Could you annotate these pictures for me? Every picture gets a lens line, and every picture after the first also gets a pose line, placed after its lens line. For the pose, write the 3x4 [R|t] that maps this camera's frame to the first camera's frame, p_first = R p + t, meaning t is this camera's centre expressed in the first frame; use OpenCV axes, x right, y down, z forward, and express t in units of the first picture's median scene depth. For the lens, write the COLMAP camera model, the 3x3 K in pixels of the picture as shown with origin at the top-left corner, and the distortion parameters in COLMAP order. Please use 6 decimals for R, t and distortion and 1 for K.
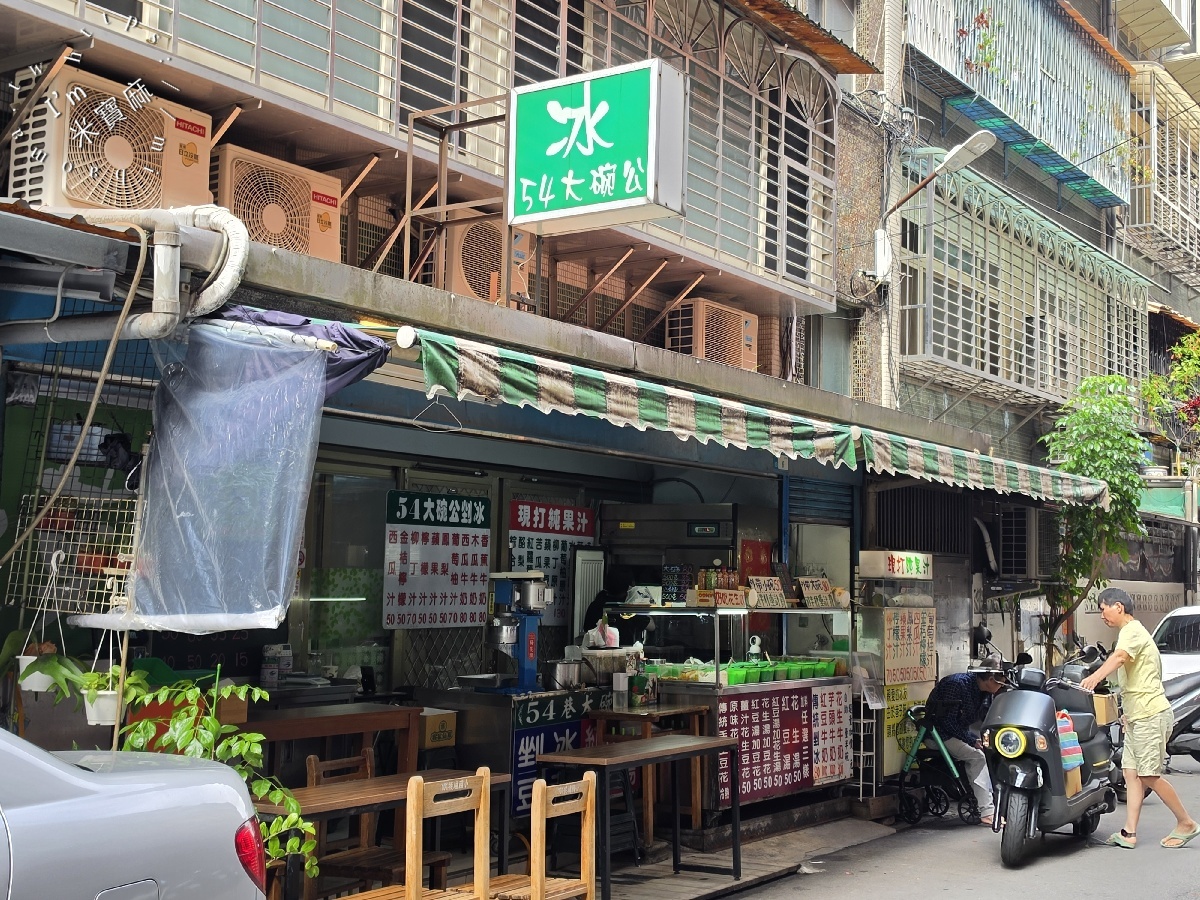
lens RADIAL K [[1492.9, 0, 600.0], [0, 1492.9, 450.0], [0, 0, 1]] dist [0.147940, -0.000518]
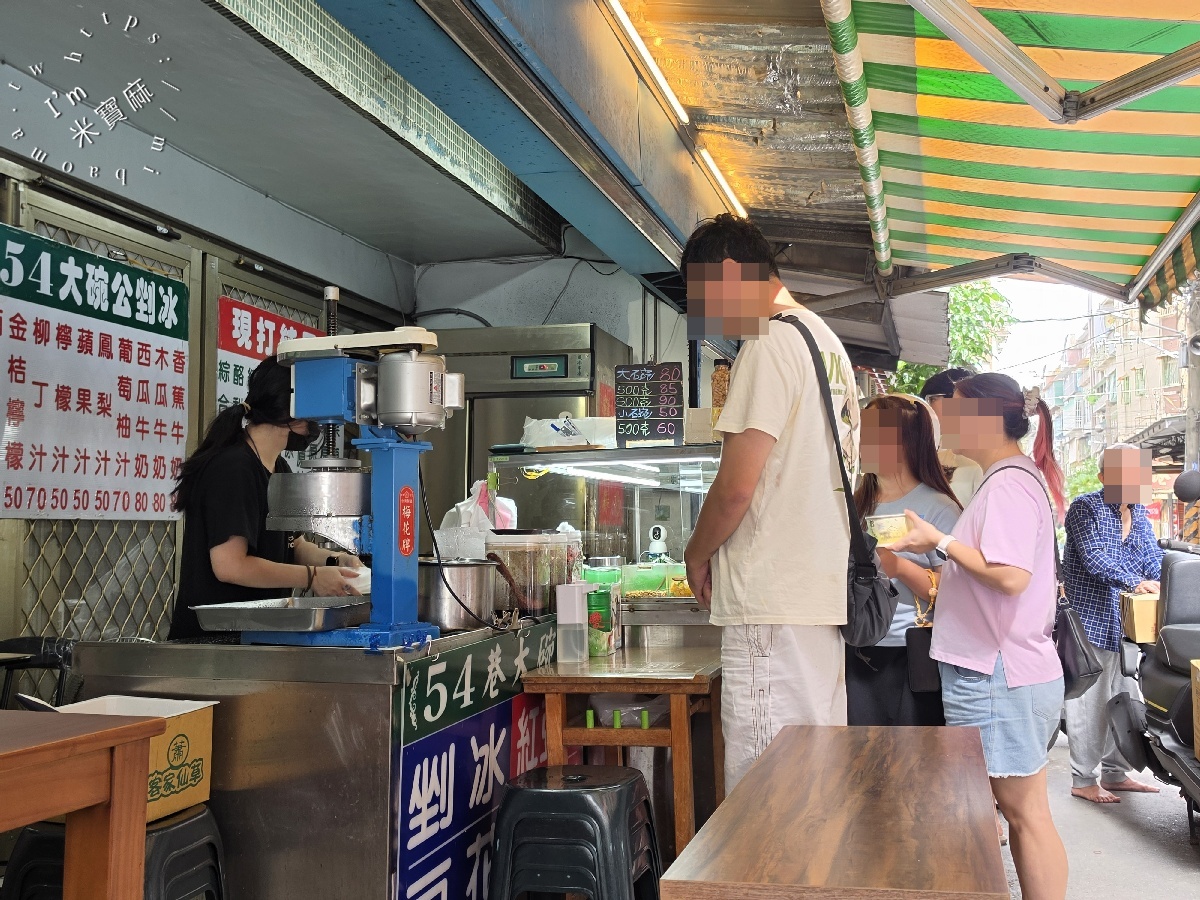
lens RADIAL K [[1233.5, 0, 600.0], [0, 1233.5, 450.0], [0, 0, 1]] dist [0.133386, -0.244693]
pose [[0.944740, 0.001038, 0.327818, -0.084717], [-0.008545, 0.999733, 0.021459, 0.084883], [-0.327709, -0.023074, 0.944497, 0.548843]]
